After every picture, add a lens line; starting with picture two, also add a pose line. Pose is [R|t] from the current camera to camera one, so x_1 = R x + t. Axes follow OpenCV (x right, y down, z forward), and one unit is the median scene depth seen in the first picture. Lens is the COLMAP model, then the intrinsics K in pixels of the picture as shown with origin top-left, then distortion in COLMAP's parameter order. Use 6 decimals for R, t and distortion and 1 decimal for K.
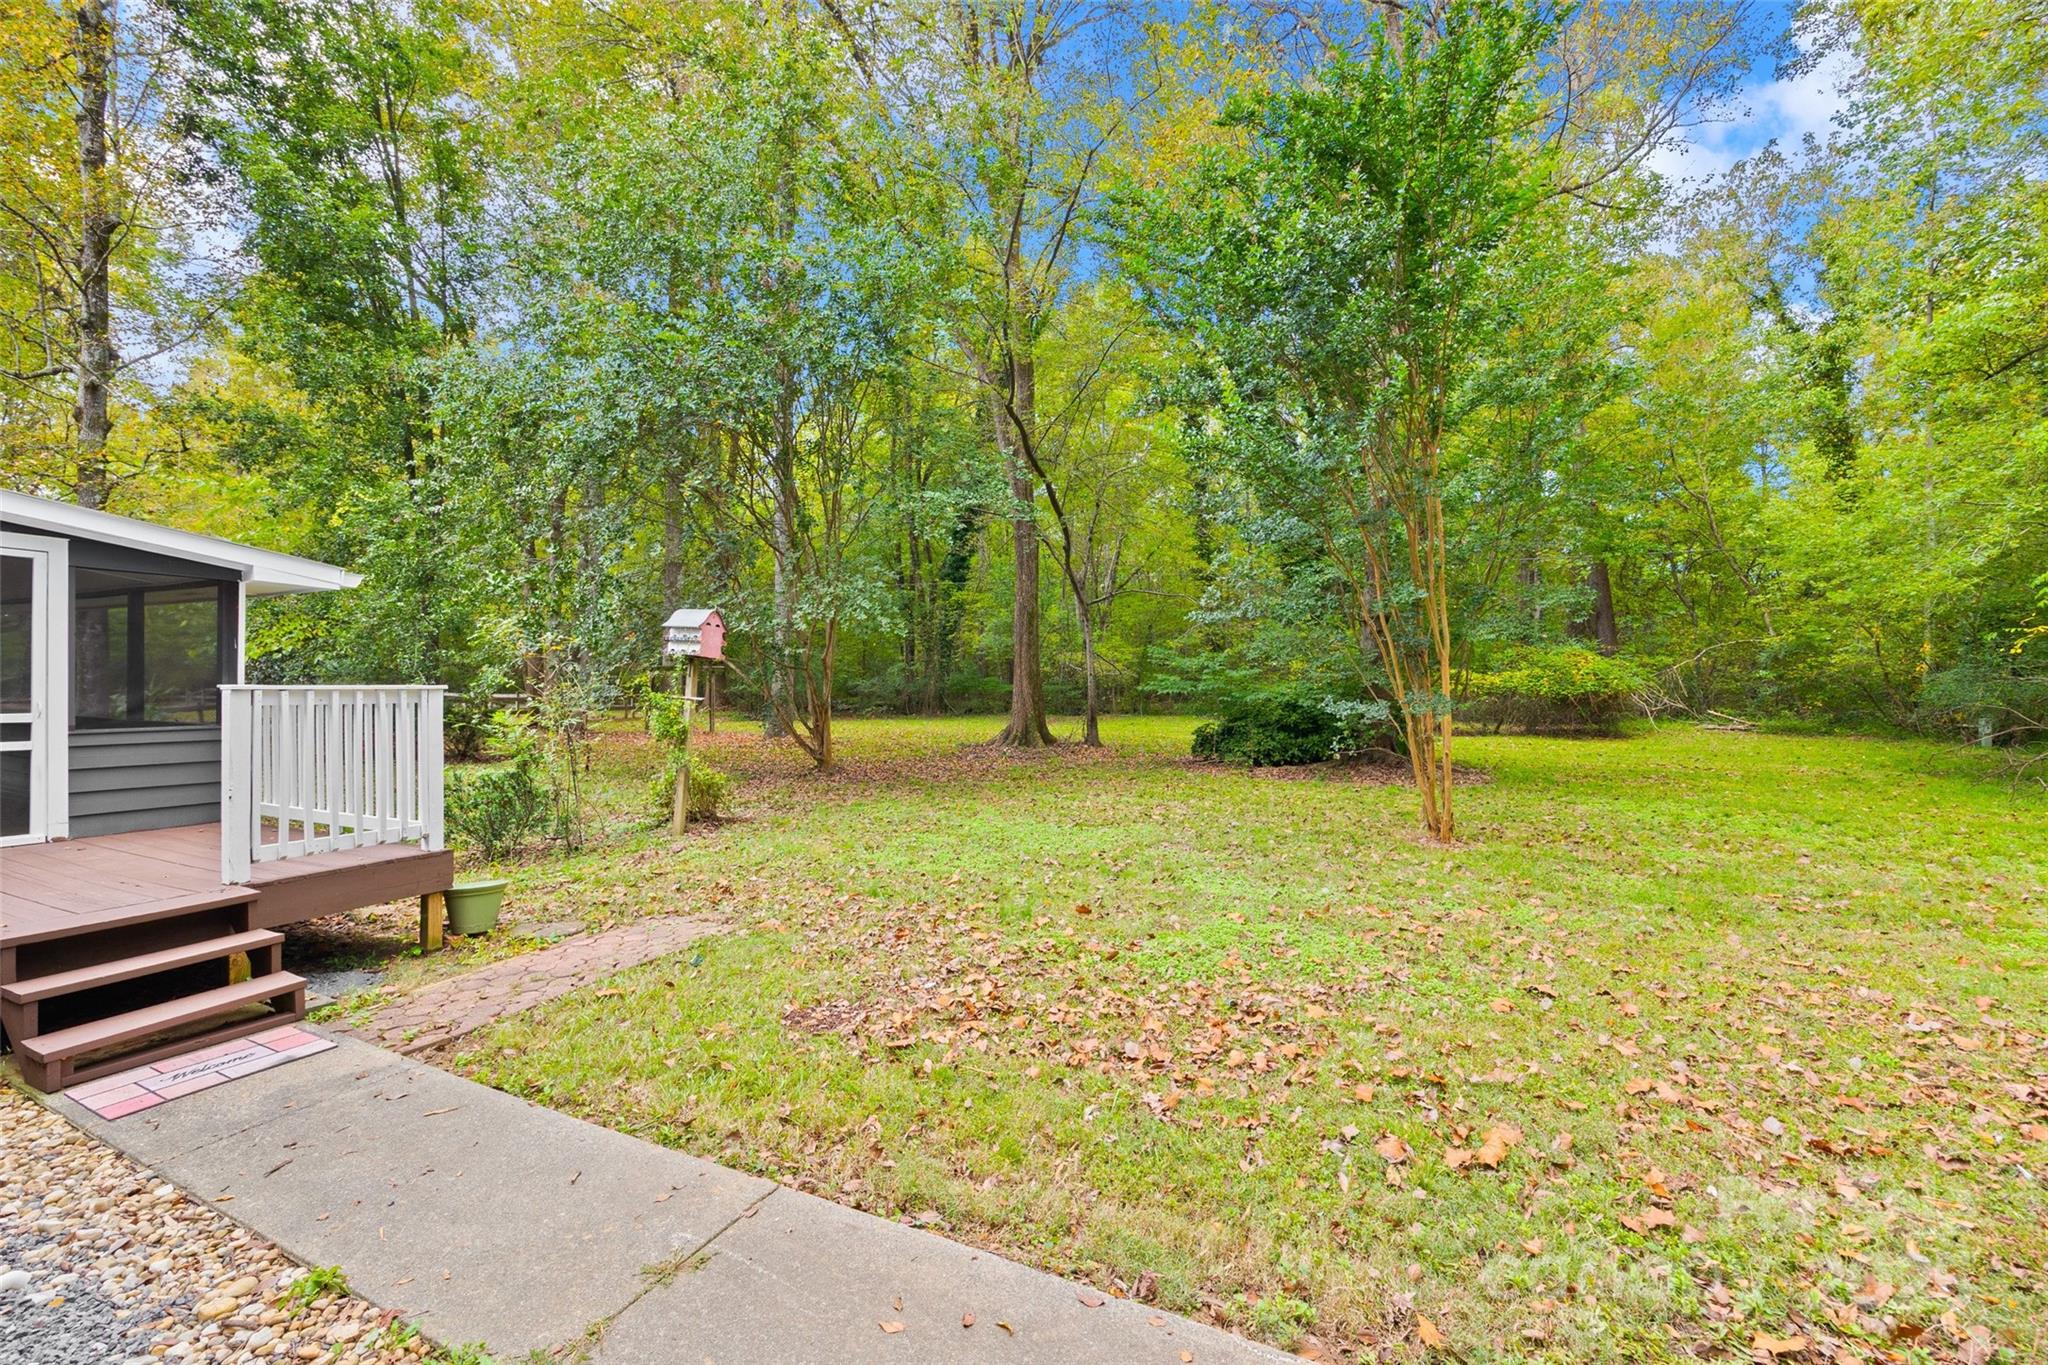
lens RADIAL K [[841.0, 0, 1020.3], [0, 841.0, 686.8], [0, 0, 1]] dist [0.001814, 0.000250]
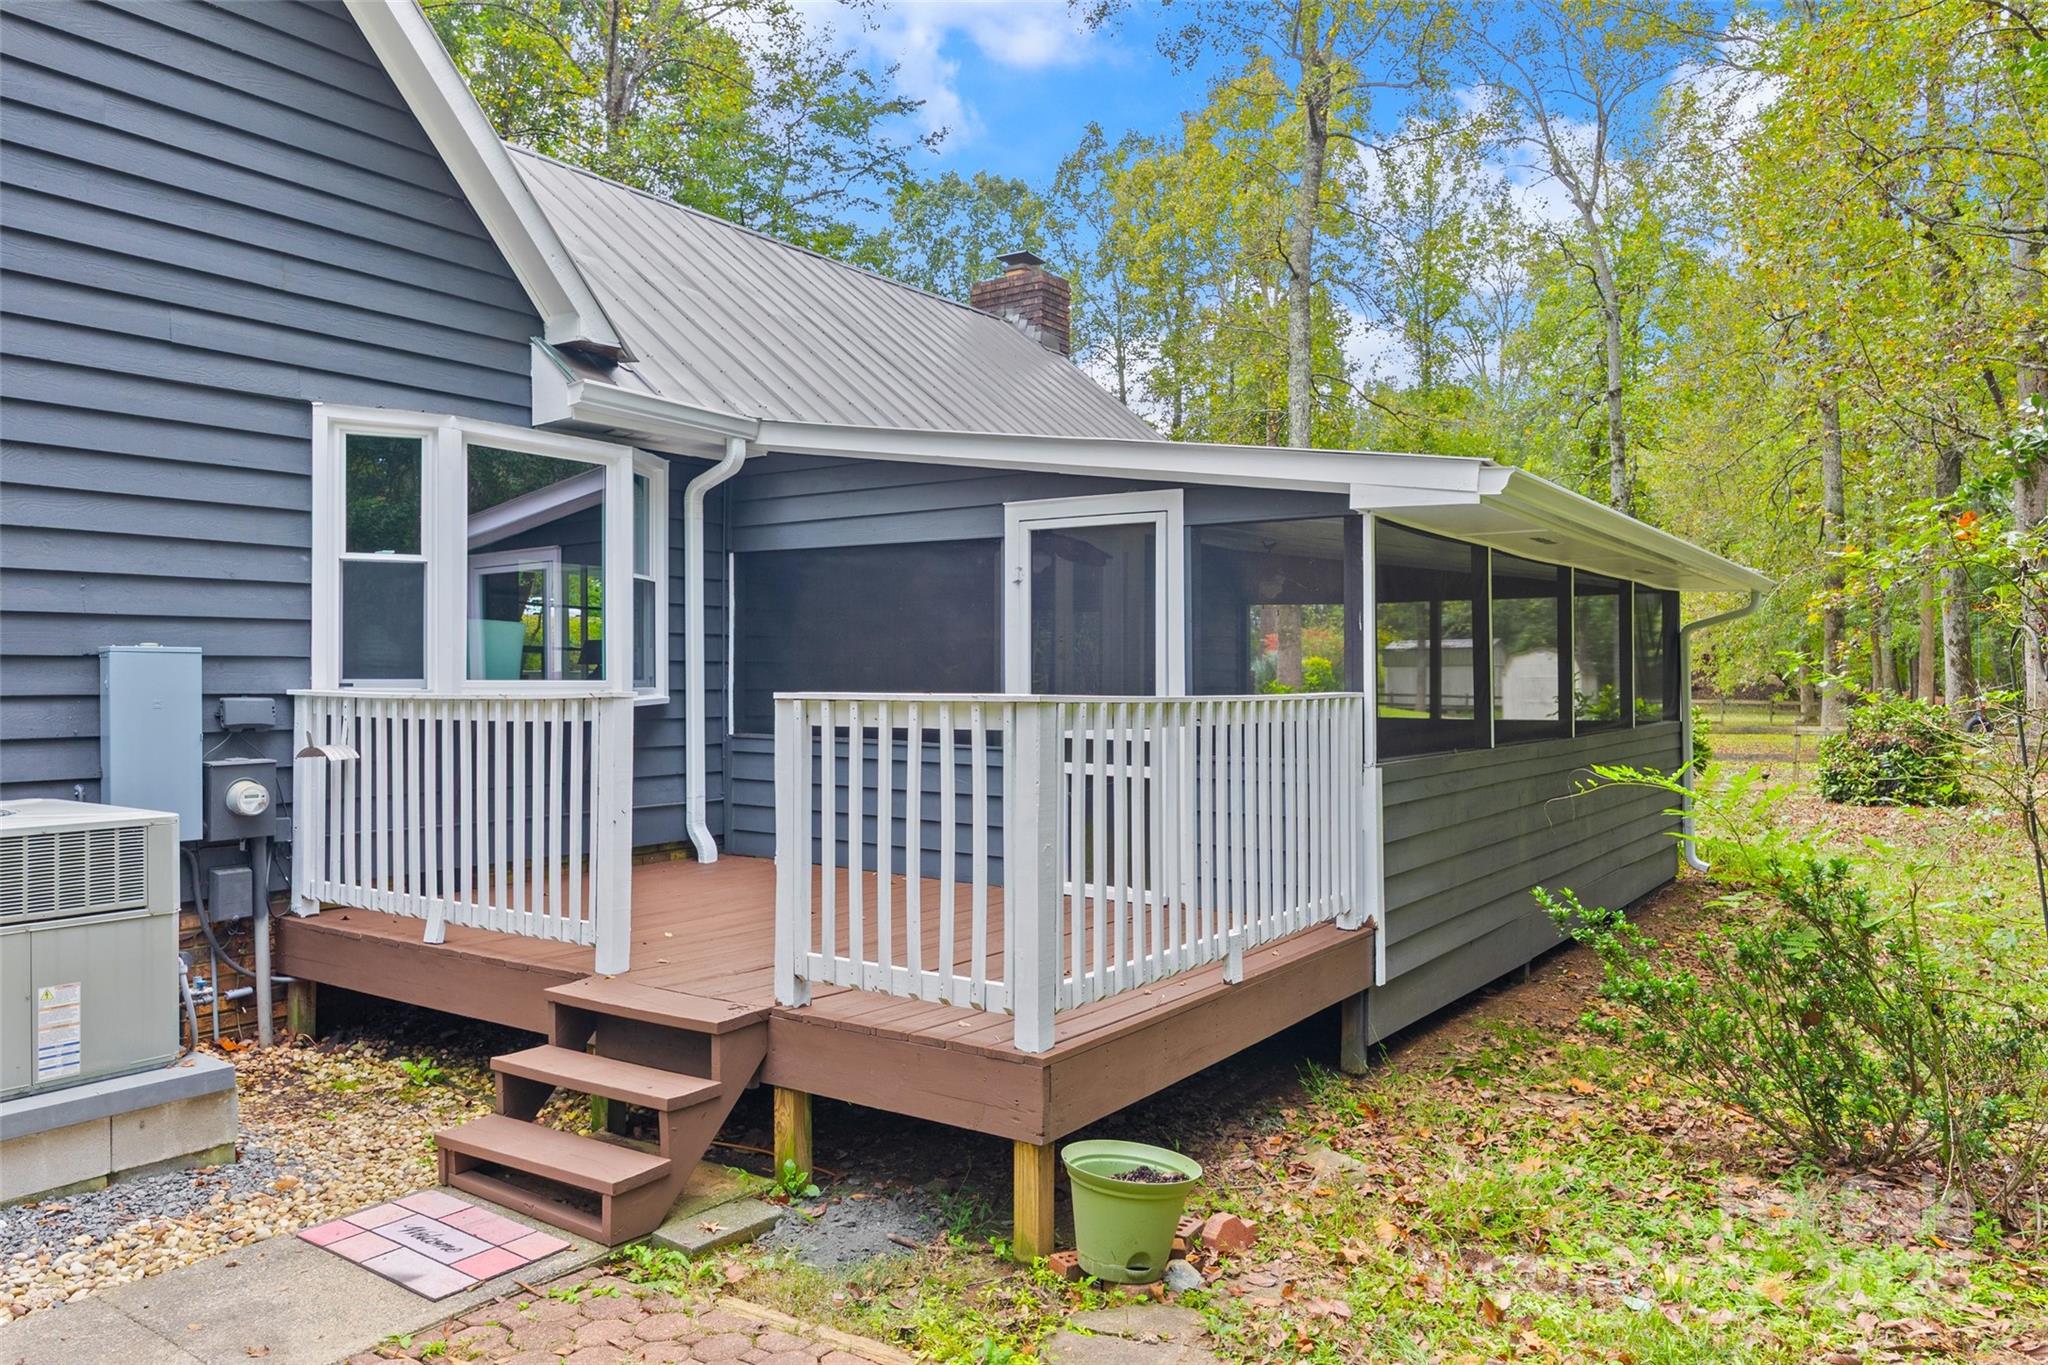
lens RADIAL K [[1355.9, 0, 1029.2], [0, 1355.9, 673.0], [0, 0, 1]] dist [-0.002911, 0.000280]
pose [[-0.175627, -0.004927, -0.984444, 0.050704], [0.003850, 0.999976, -0.005692, -0.010840], [0.984449, -0.004790, -0.175604, 1.225199]]
